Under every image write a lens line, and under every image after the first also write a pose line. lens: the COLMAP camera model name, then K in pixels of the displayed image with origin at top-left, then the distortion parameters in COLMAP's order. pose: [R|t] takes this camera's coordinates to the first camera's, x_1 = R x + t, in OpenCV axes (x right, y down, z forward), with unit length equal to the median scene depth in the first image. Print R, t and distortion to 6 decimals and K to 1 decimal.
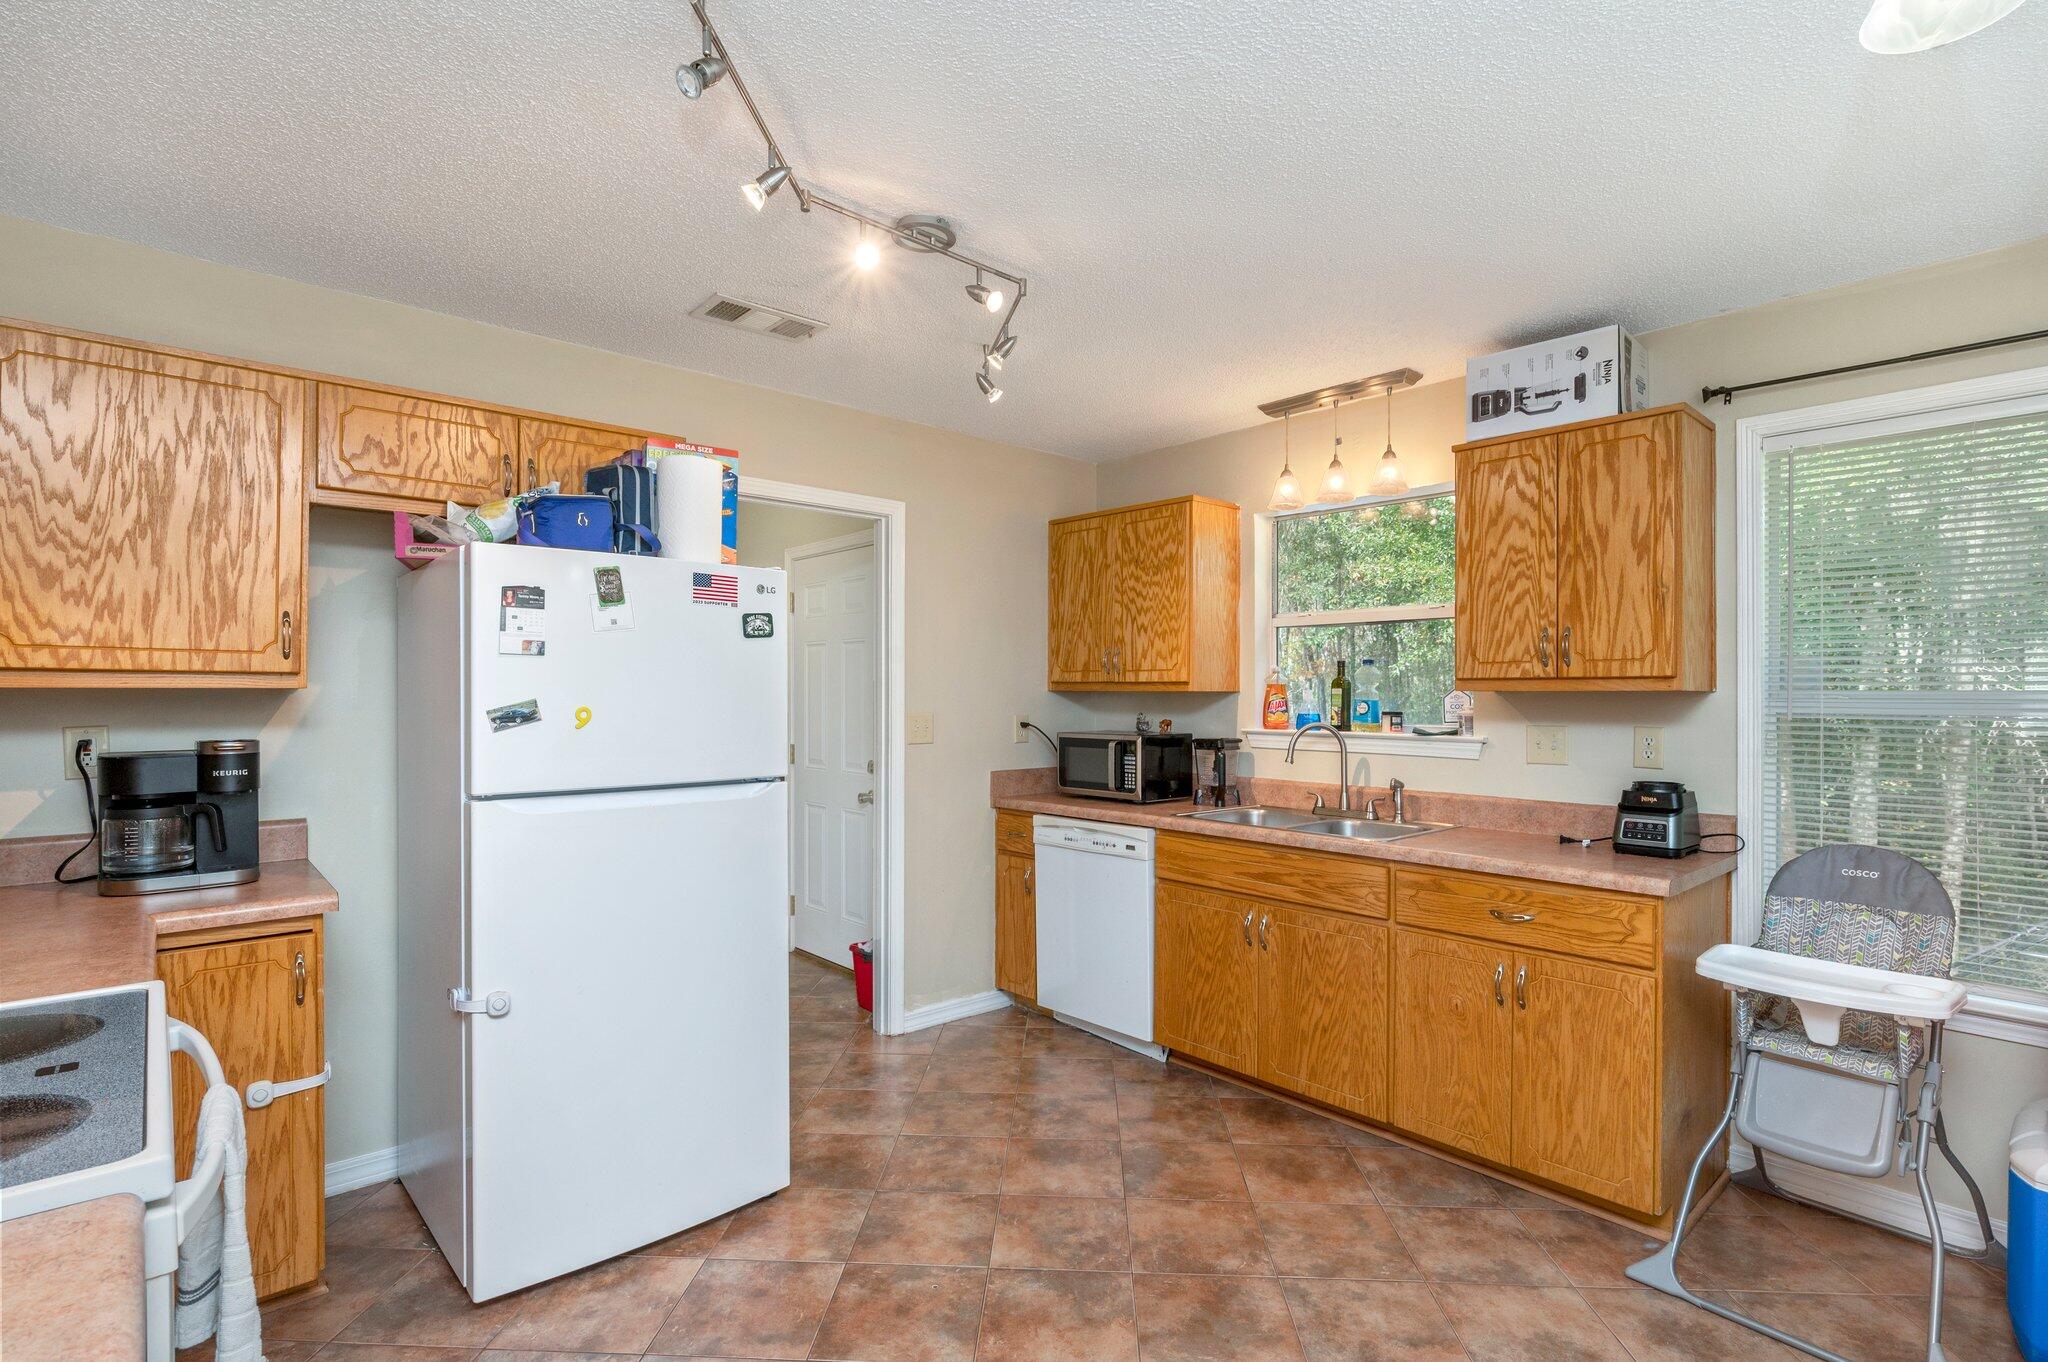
lens RADIAL K [[976.6, 0, 1042.9], [0, 976.6, 686.6], [0, 0, 1]] dist [-0.000036, -0.000015]
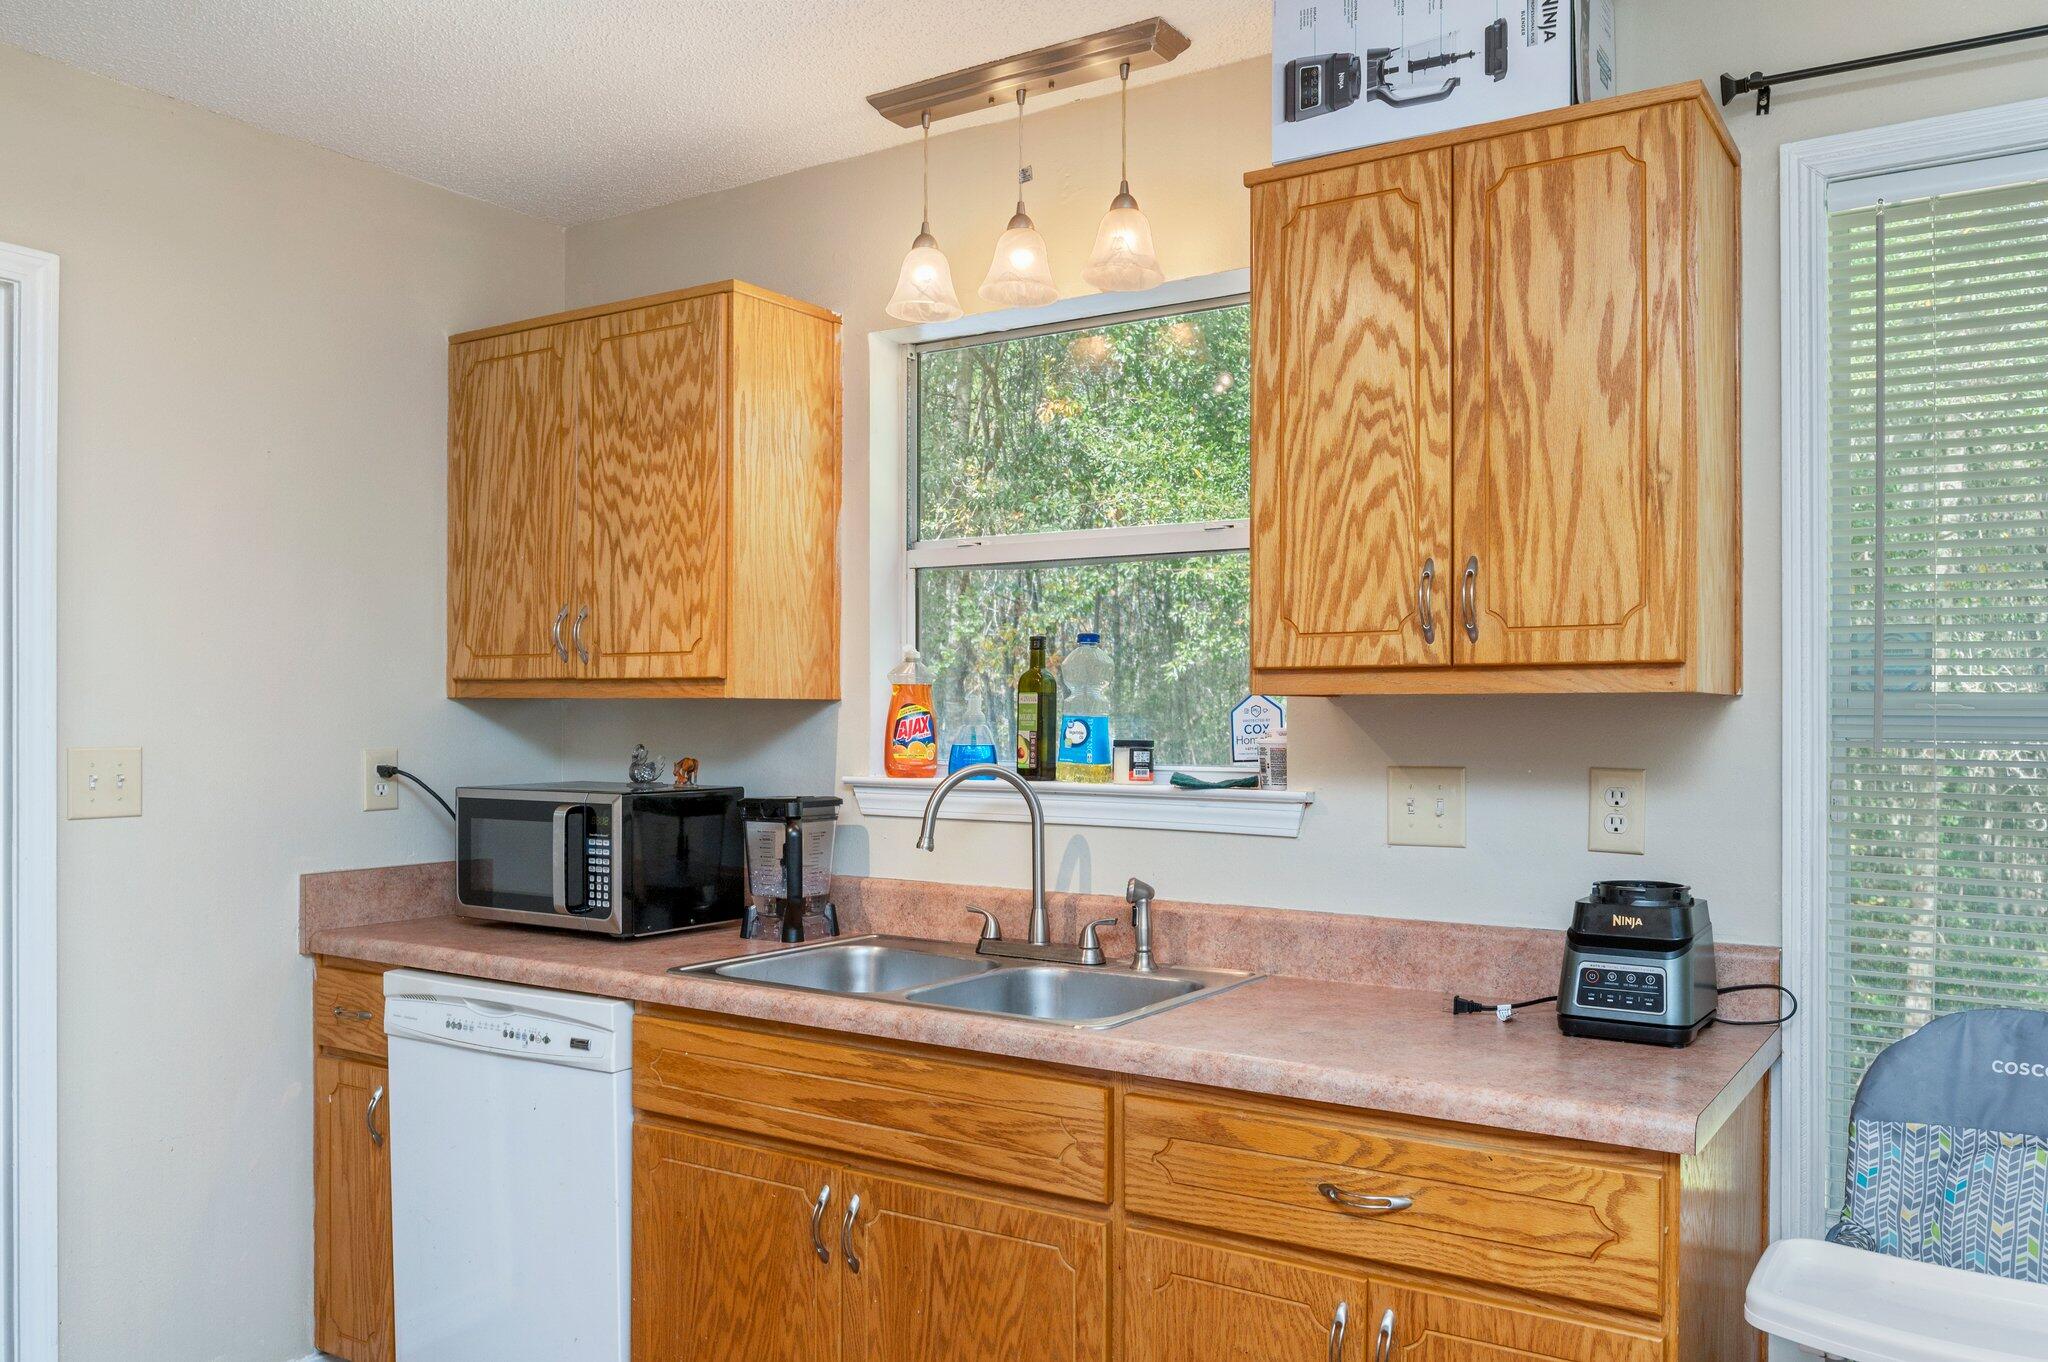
lens RADIAL K [[1588.8, 0, 1024.0], [0, 1588.8, 681.0], [0, 0, 1]] dist [-0.001987, -0.000039]
pose [[0.969747, 0.005947, 0.244042, 0.126123], [-0.002600, 0.999898, -0.014035, 0.008584], [-0.244100, 0.012976, 0.969663, 0.277280]]
